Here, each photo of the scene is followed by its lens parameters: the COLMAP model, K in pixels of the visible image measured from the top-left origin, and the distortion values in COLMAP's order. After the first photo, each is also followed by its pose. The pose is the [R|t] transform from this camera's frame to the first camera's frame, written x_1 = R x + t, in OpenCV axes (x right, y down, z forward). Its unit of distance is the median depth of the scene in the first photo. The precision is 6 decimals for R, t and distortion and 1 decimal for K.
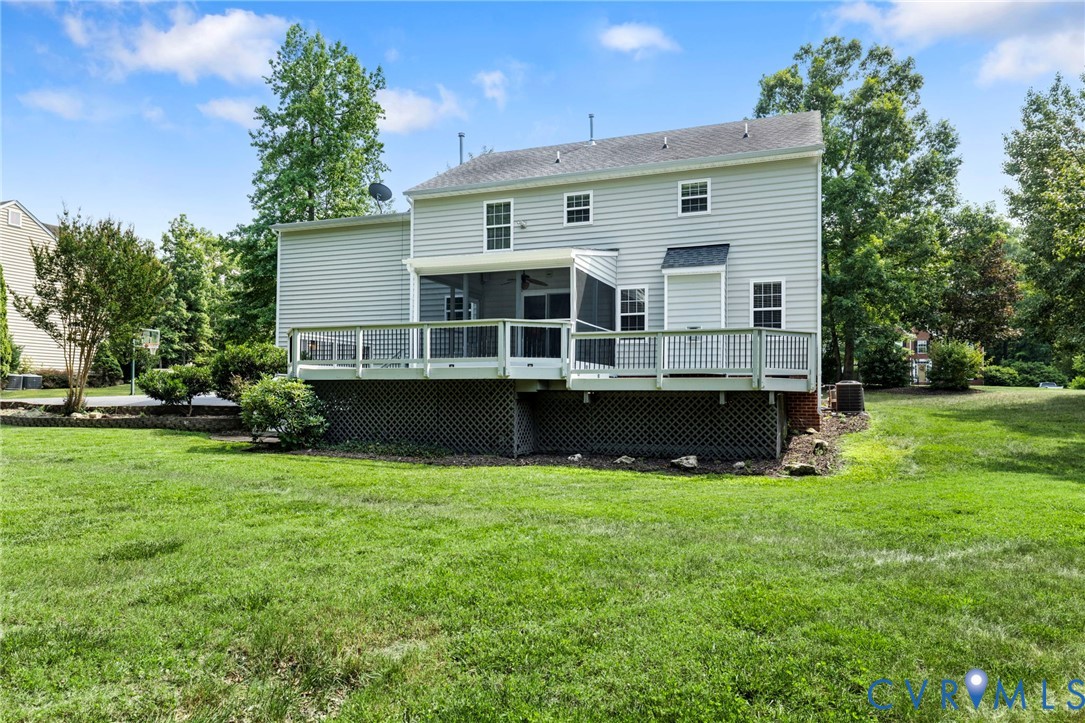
lens RADIAL K [[719.3, 0, 538.9], [0, 719.3, 379.2], [0, 0, 1]] dist [-0.017334, -0.001079]
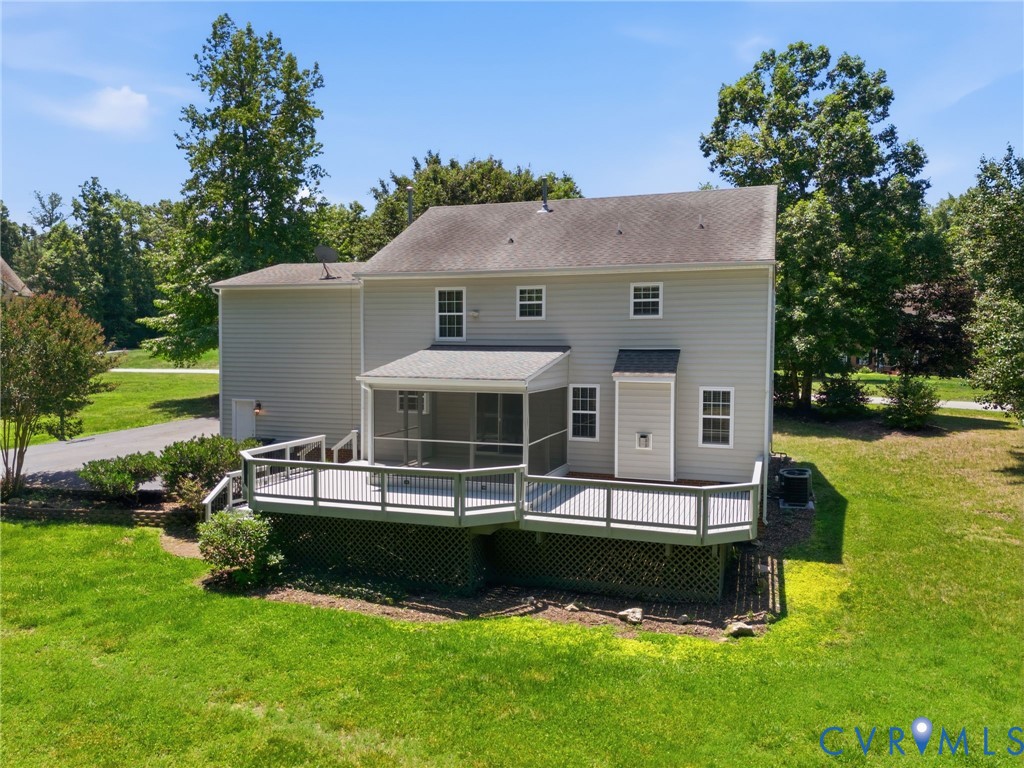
lens RADIAL K [[768.3, 0, 514.3], [0, 768.3, 374.6], [0, 0, 1]] dist [0.038017, -0.031020]
pose [[0.999388, -0.002271, 0.034898, -0.005553], [0.000045, 0.997973, 0.063644, -0.206244], [-0.034972, -0.063604, 0.997362, -0.070332]]
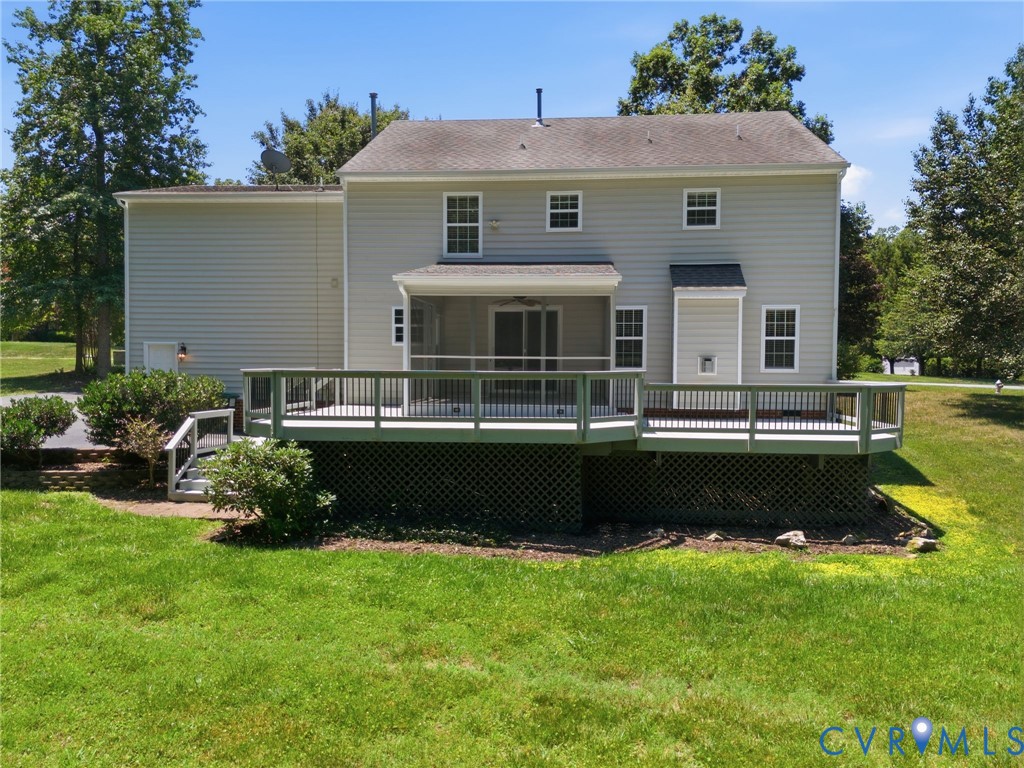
lens RADIAL K [[768.3, 0, 515.6], [0, 768.3, 383.1], [0, 0, 1]] dist [0.038017, -0.031020]
pose [[0.960740, -0.007468, 0.277350, -0.256142], [-0.007117, 0.998645, 0.051542, -0.080699], [-0.277359, -0.051492, 0.959385, 0.129668]]
